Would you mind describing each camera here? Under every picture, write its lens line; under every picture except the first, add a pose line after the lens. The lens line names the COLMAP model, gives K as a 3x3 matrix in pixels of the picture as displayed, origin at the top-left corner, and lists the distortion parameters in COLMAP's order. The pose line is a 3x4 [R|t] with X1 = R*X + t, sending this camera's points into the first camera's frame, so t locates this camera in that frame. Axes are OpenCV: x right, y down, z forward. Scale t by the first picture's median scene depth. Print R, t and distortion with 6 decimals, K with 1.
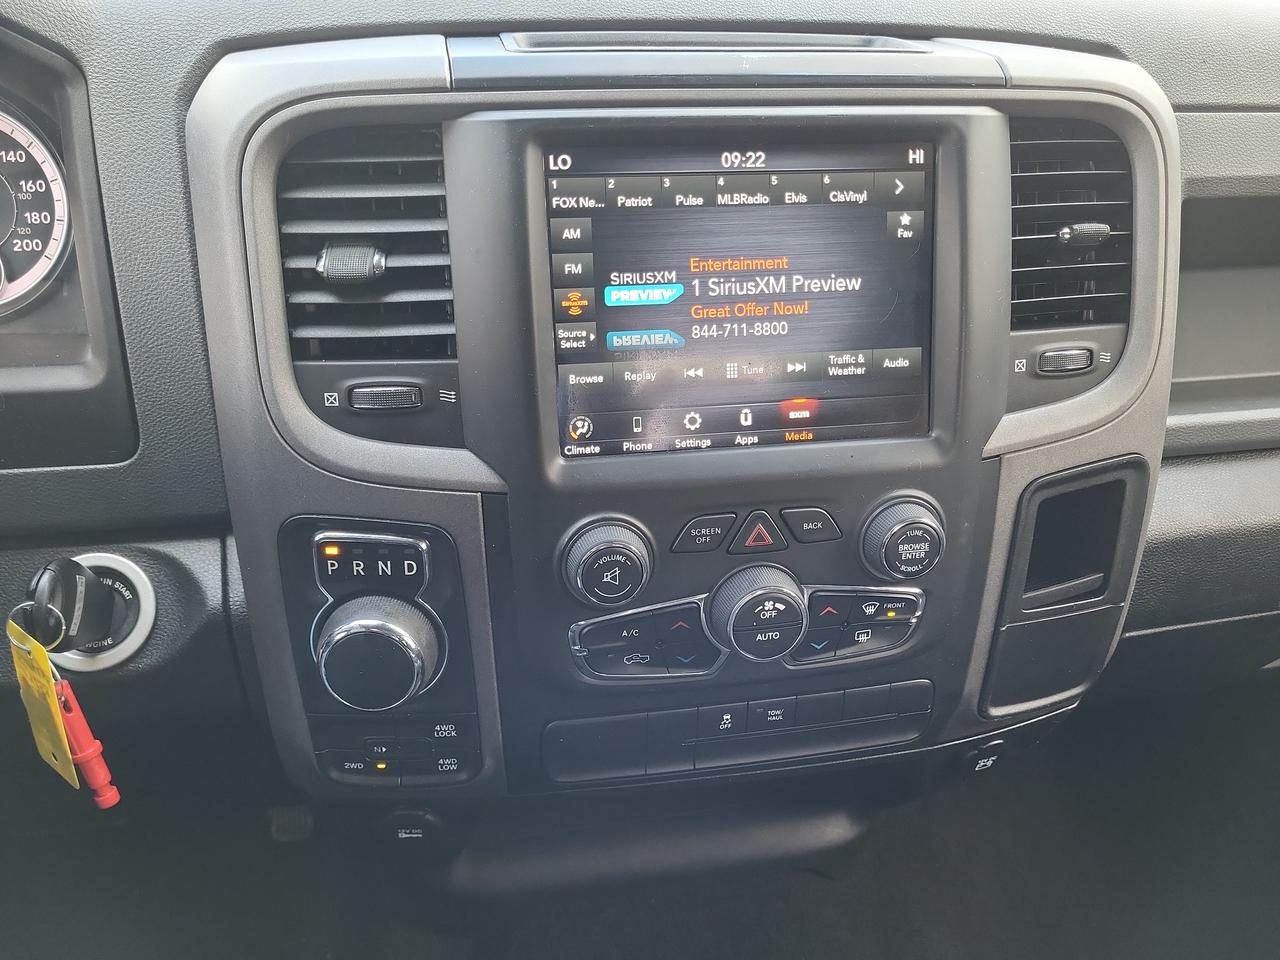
lens RADIAL K [[990.9, 0, 640.0], [0, 990.9, 480.0], [0, 0, 1]] dist [0.001004, 0.000668]
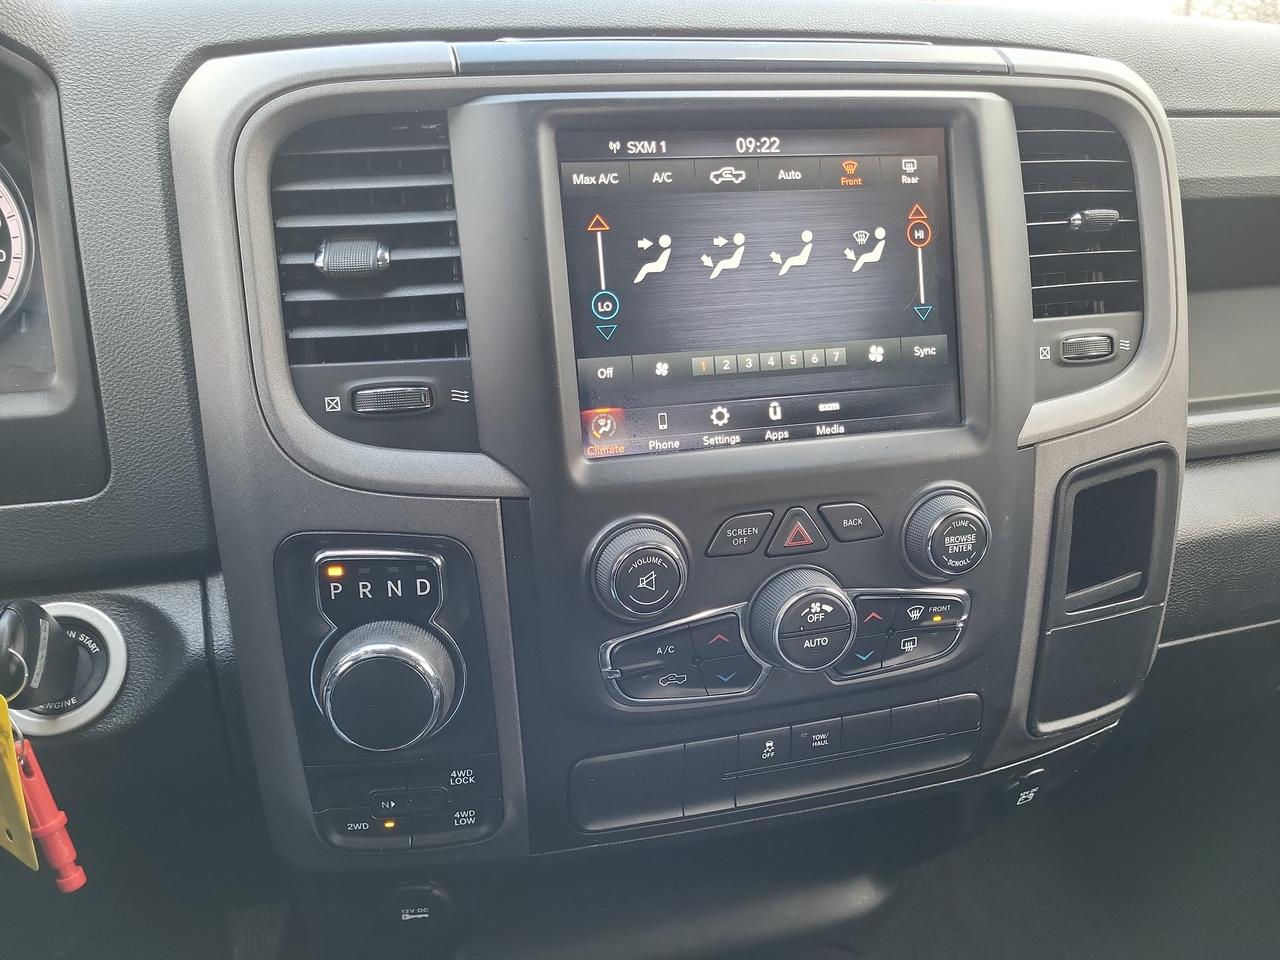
lens RADIAL K [[990.9, 0, 640.0], [0, 990.9, 480.0], [0, 0, 1]] dist [0.001004, 0.000668]
pose [[0.996744, -0.047687, 0.065018, -0.085687], [0.054829, 0.992092, -0.112906, 0.101387], [-0.059120, 0.116103, 0.991476, 0.077135]]
